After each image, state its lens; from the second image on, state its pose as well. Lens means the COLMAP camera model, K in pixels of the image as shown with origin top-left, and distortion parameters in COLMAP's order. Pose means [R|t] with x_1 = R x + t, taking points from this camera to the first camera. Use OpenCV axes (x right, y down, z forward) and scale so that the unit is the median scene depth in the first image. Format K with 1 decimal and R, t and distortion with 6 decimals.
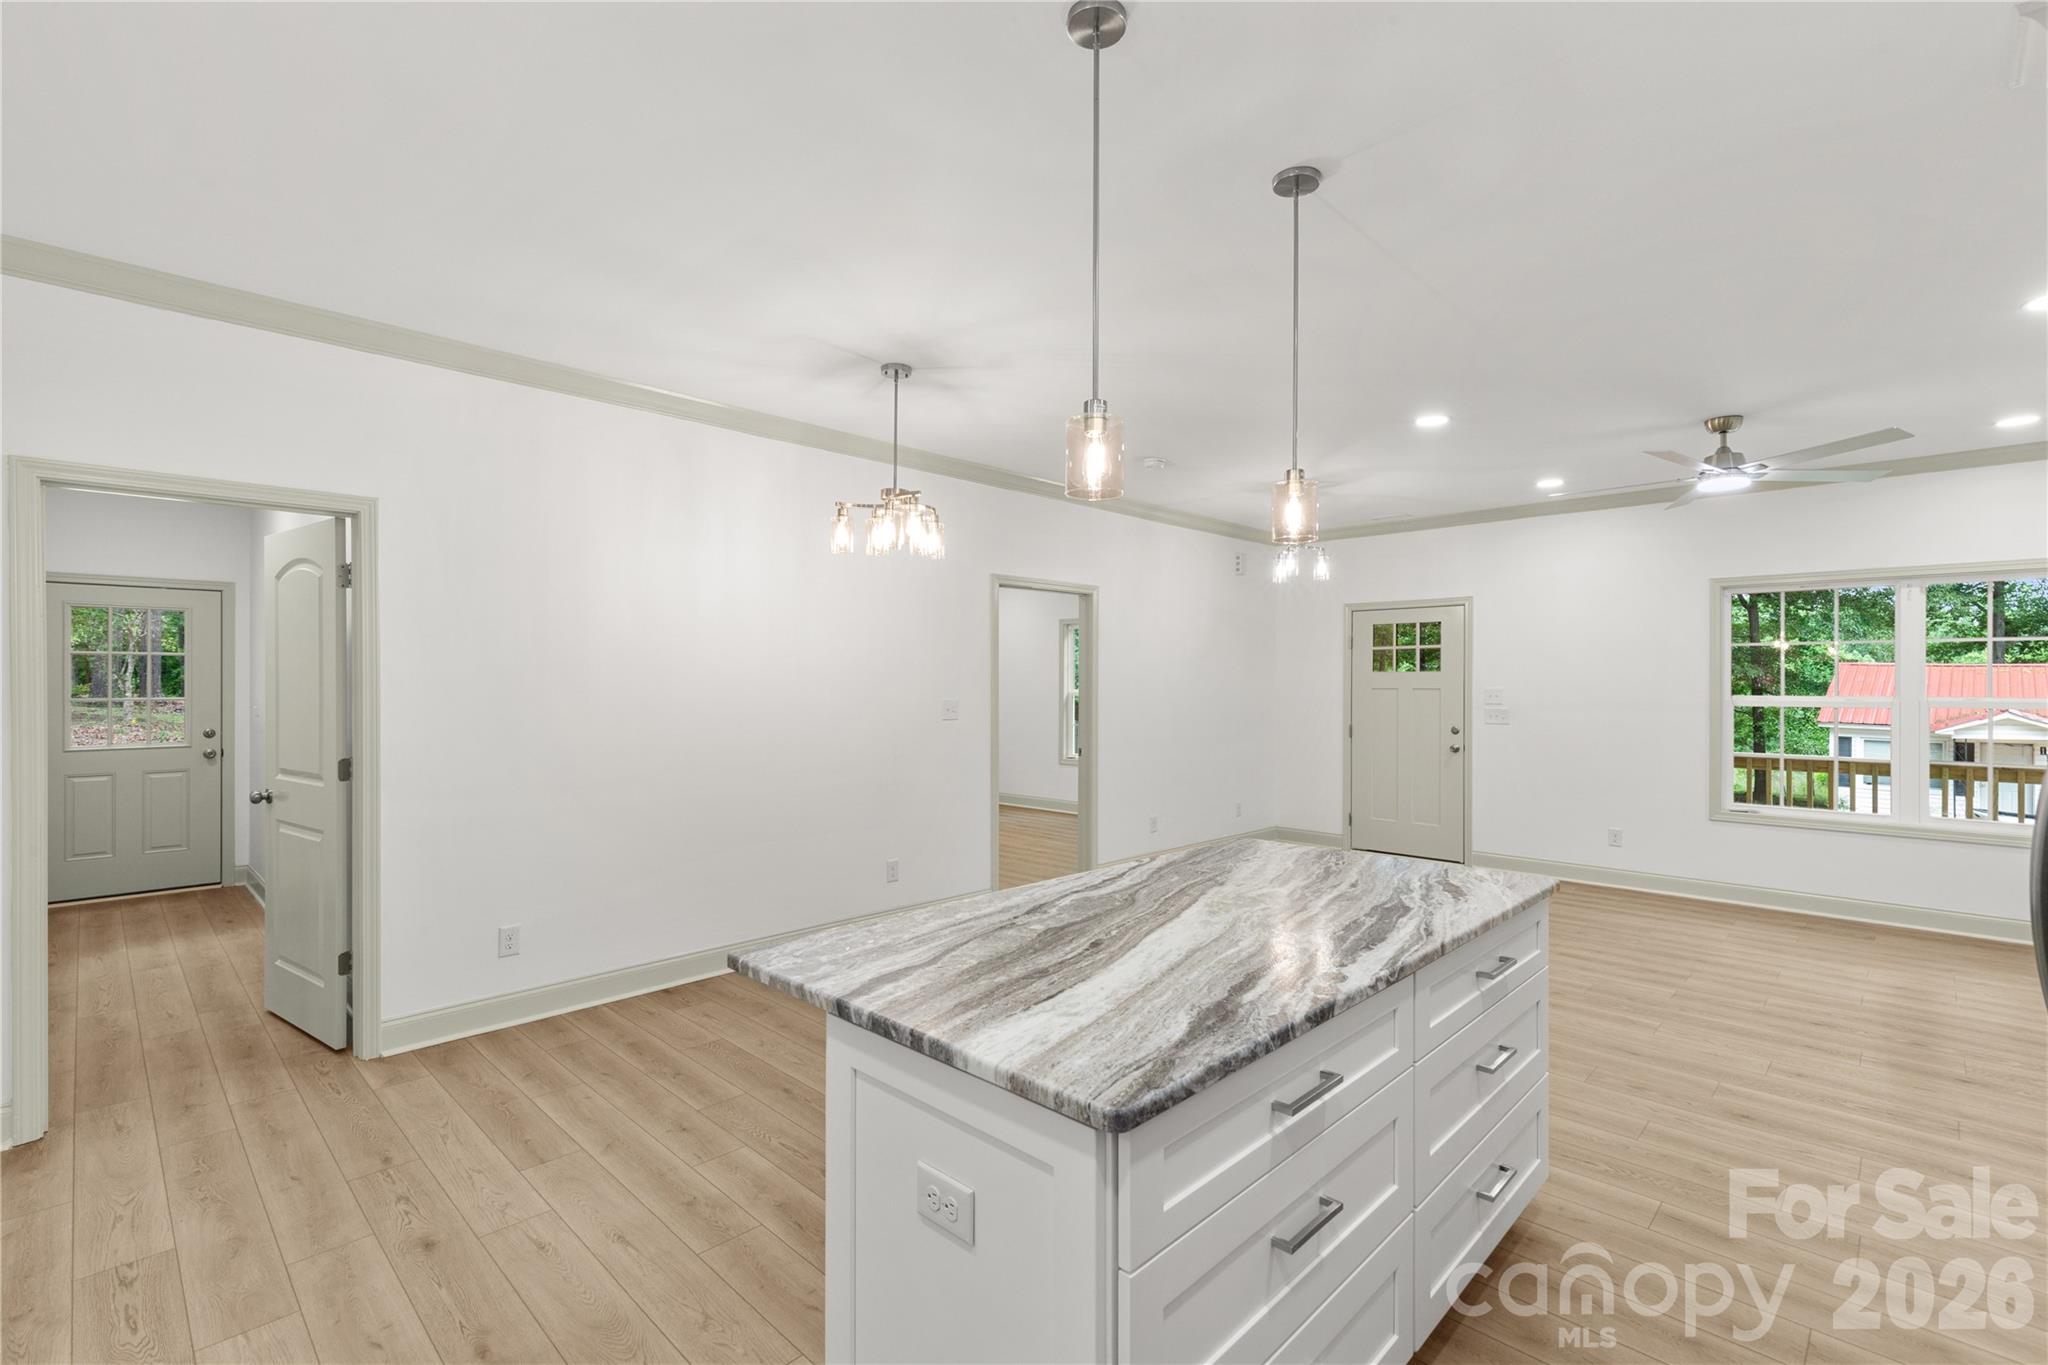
lens RADIAL K [[923.6, 0, 1030.0], [0, 923.6, 678.0], [0, 0, 1]] dist [0.006724, -0.000845]
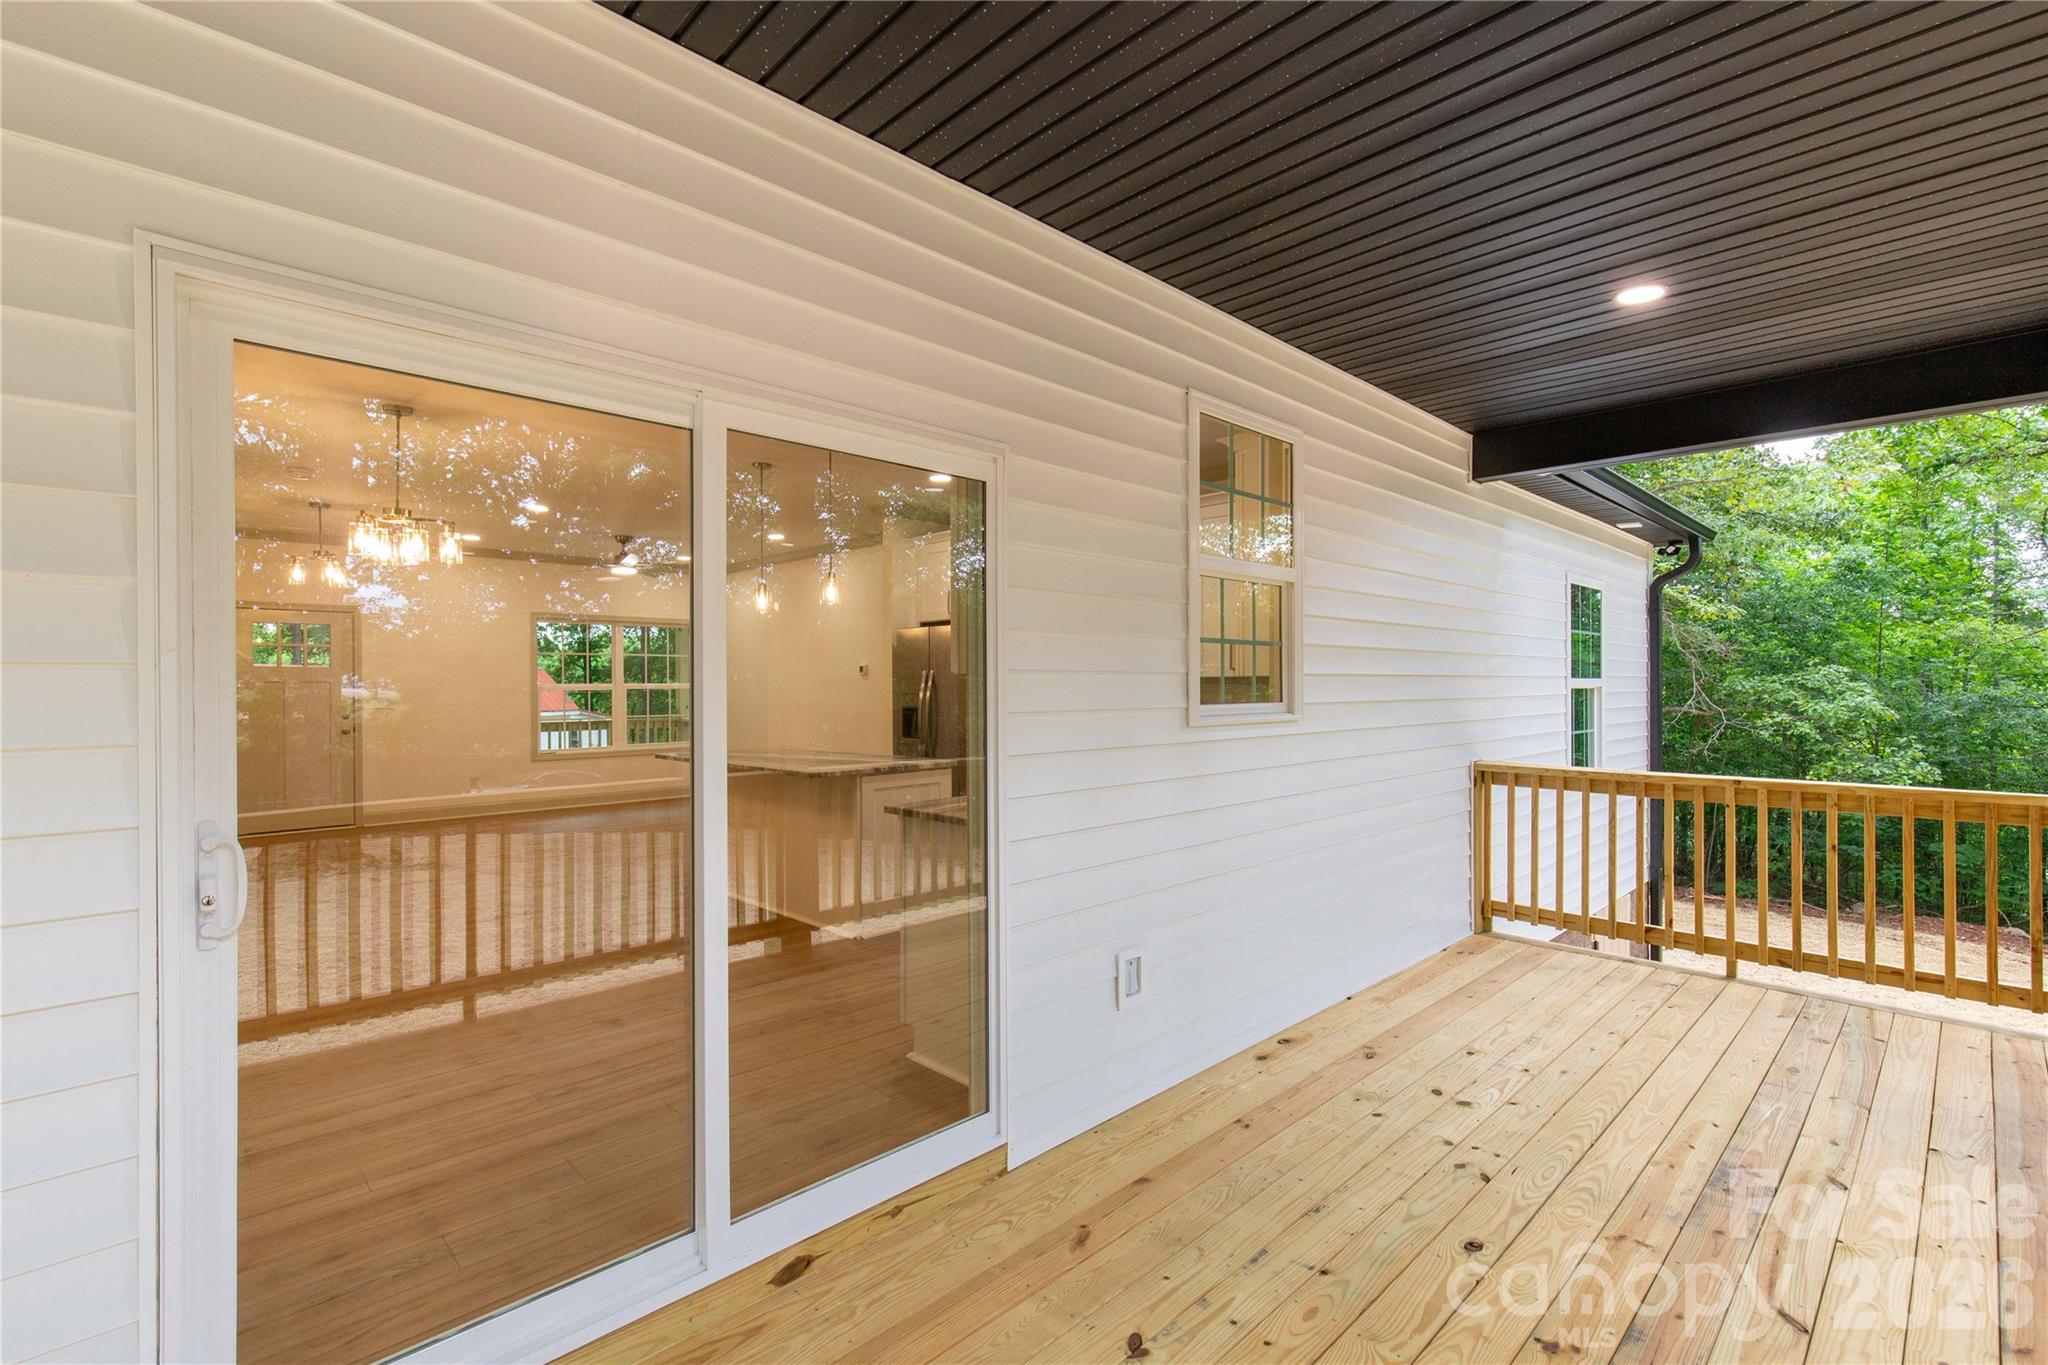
lens RADIAL K [[923.6, 0, 1023.2], [0, 923.6, 689.4], [0, 0, 1]] dist [0.006724, -0.000845]
pose [[0.037743, -0.010250, 0.999235, -0.842381], [-0.000942, 0.999947, 0.010292, 0.010772], [-0.999287, -0.001330, 0.037731, 0.083727]]
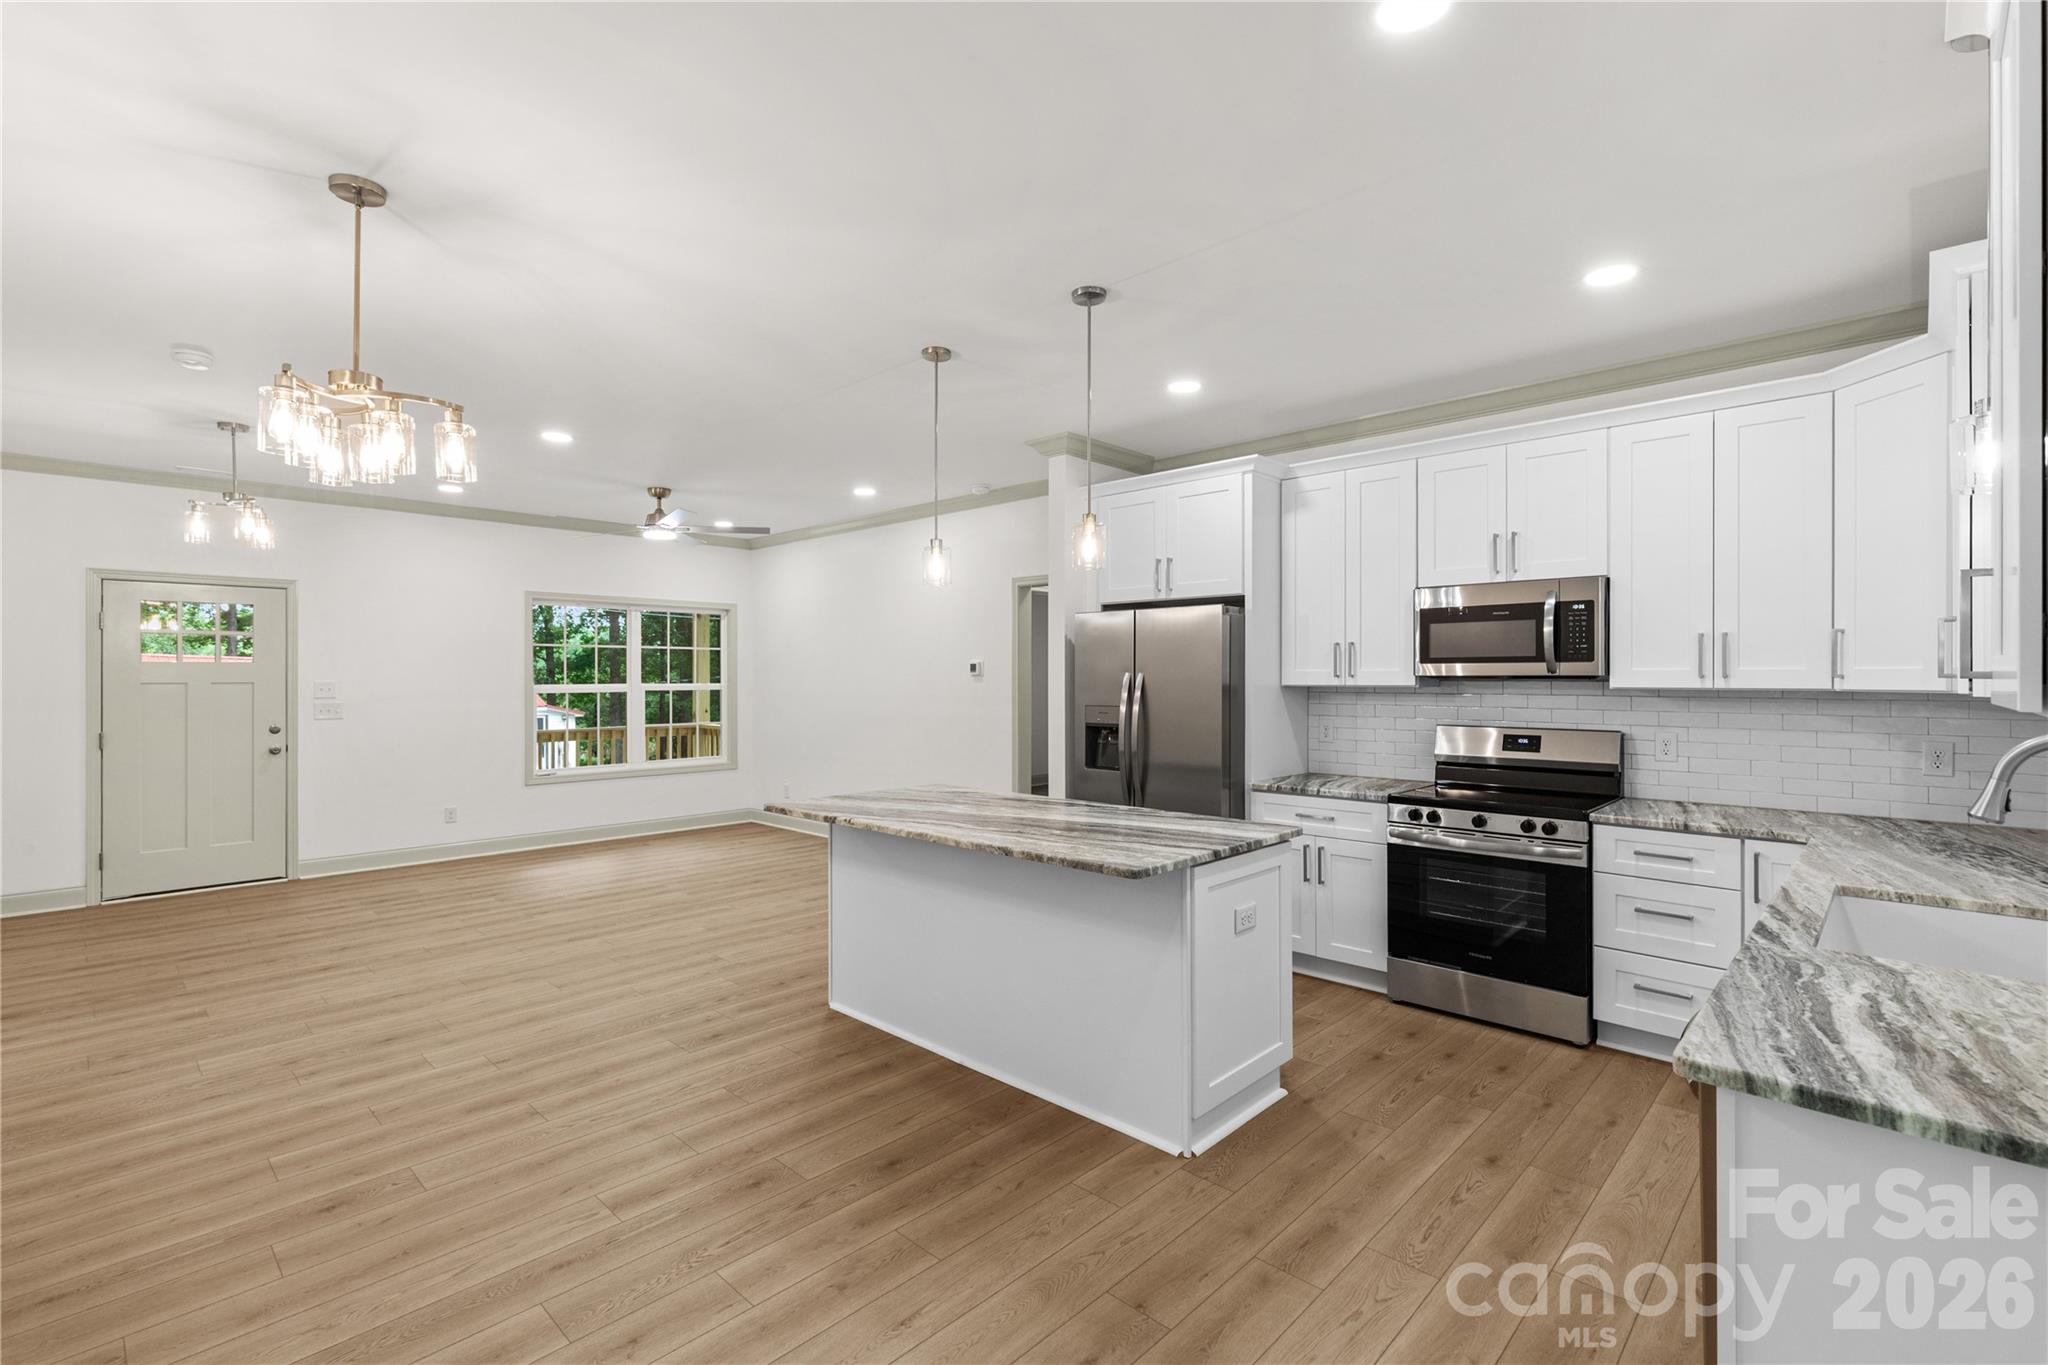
lens RADIAL K [[923.6, 0, 1012.3], [0, 923.6, 677.0], [0, 0, 1]] dist [0.006724, -0.000845]
pose [[0.007276, -0.004182, 0.999965, -0.499059], [-0.005223, 0.999977, 0.004220, -0.000938], [-0.999960, -0.005253, 0.007254, 0.338655]]
